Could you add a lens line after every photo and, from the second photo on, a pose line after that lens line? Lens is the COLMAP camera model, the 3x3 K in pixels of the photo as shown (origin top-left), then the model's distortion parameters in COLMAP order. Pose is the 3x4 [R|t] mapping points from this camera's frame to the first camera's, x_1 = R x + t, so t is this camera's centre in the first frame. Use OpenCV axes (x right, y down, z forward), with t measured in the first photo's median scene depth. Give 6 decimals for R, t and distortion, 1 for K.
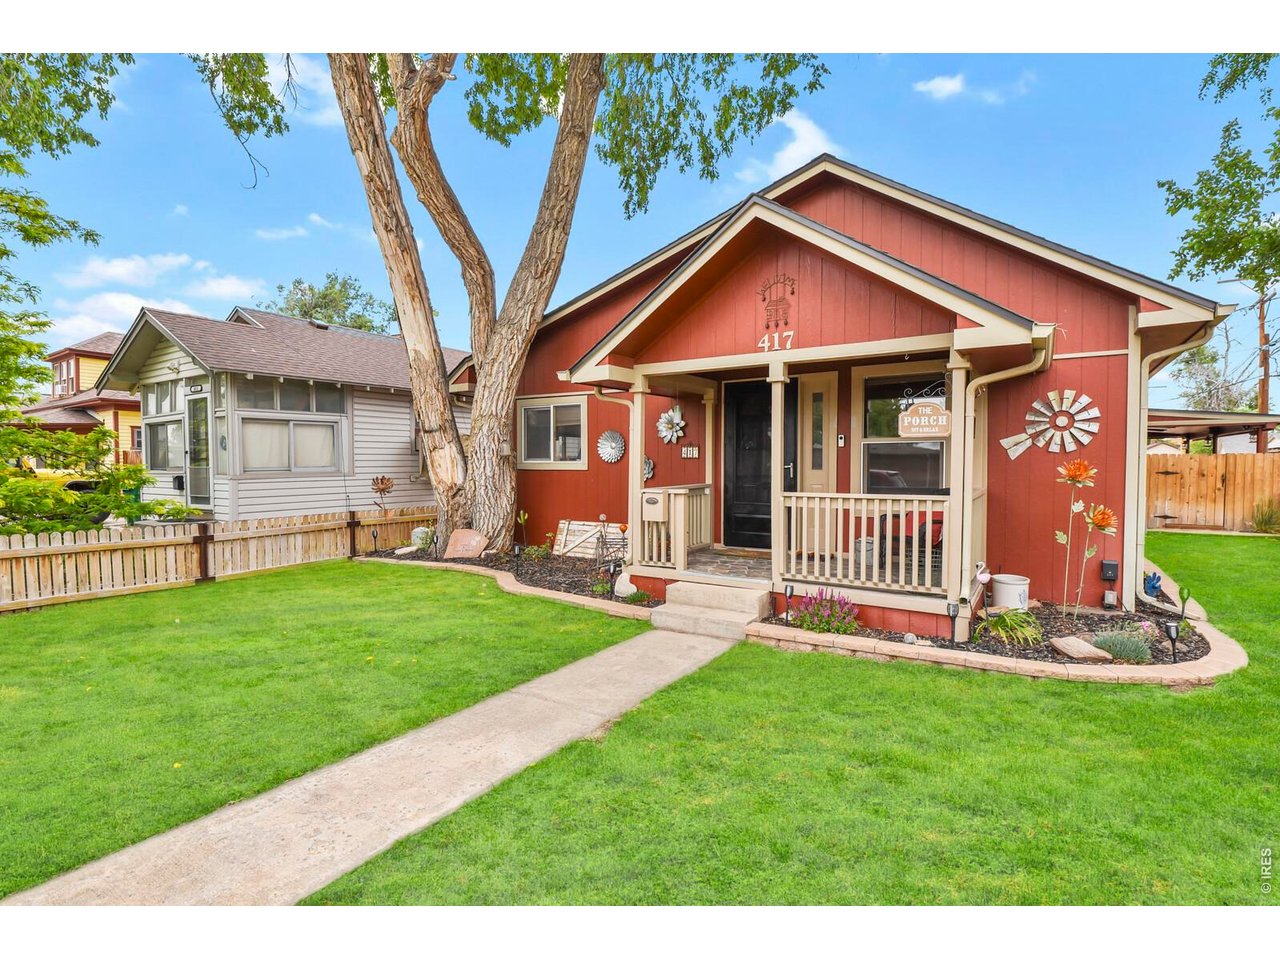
lens RADIAL K [[625.5, 0, 642.1], [0, 625.5, 484.1], [0, 0, 1]] dist [-0.005373, -0.005221]
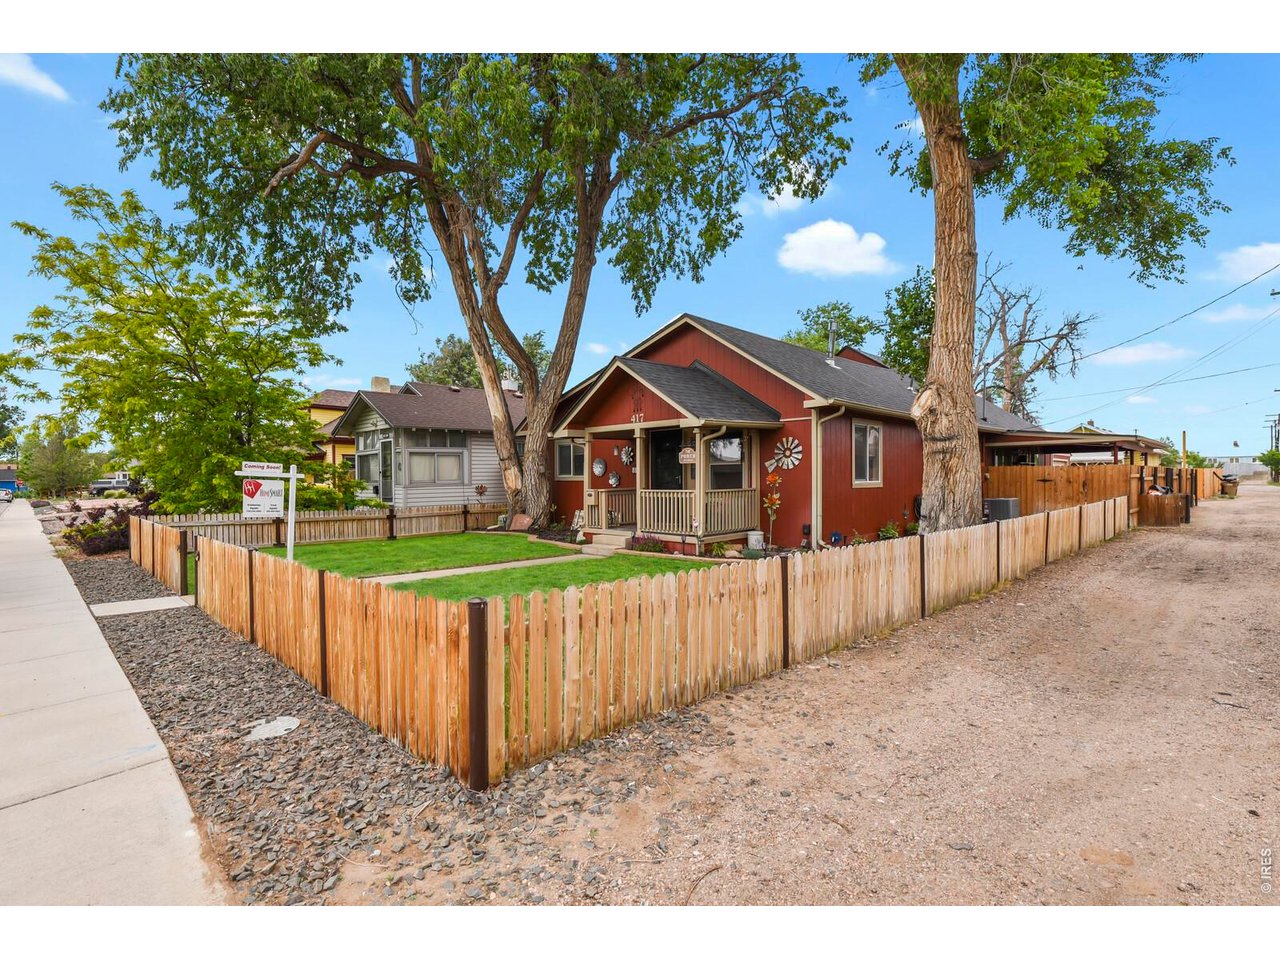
lens RADIAL K [[625.5, 0, 642.1], [0, 625.5, 484.1], [0, 0, 1]] dist [-0.005373, -0.005221]
pose [[0.977094, -0.005628, -0.212733, 0.429817], [0.001012, 0.999762, -0.021800, 0.025268], [0.212805, 0.021085, 0.976867, -0.667748]]
